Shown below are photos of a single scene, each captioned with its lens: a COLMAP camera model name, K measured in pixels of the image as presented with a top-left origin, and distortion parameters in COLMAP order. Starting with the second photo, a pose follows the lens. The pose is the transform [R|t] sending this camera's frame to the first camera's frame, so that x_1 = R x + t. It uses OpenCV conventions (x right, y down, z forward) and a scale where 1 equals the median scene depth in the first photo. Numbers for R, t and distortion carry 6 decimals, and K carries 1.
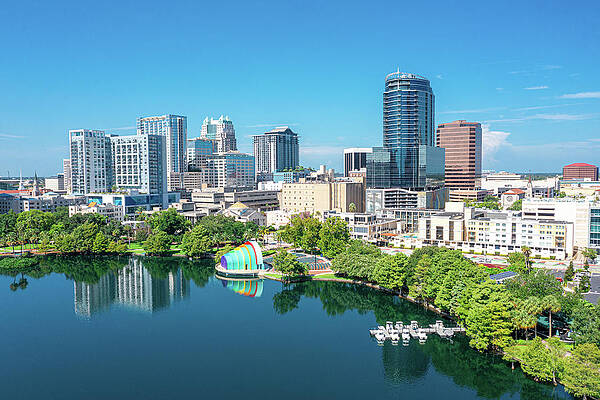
lens RADIAL K [[454.6, 0, 302.1], [0, 454.6, 199.5], [0, 0, 1]] dist [-0.011124, -0.000417]
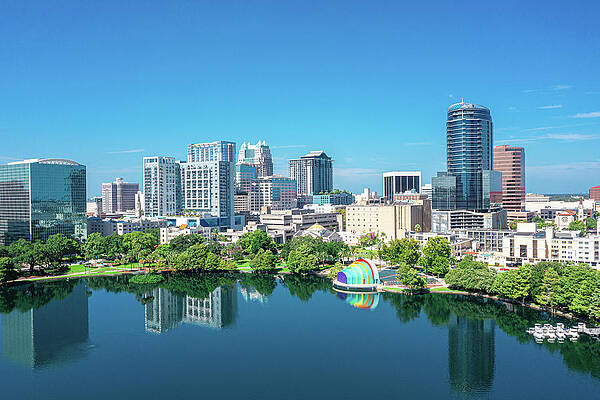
lens RADIAL K [[457.6, 0, 300.0], [0, 457.6, 200.0], [0, 0, 1]] dist [-0.006878, -0.003207]
pose [[0.999821, -0.005431, -0.018135, -0.144384], [0.004576, 0.998890, -0.046882, 0.000101], [0.018370, 0.046791, 0.998736, -0.075978]]
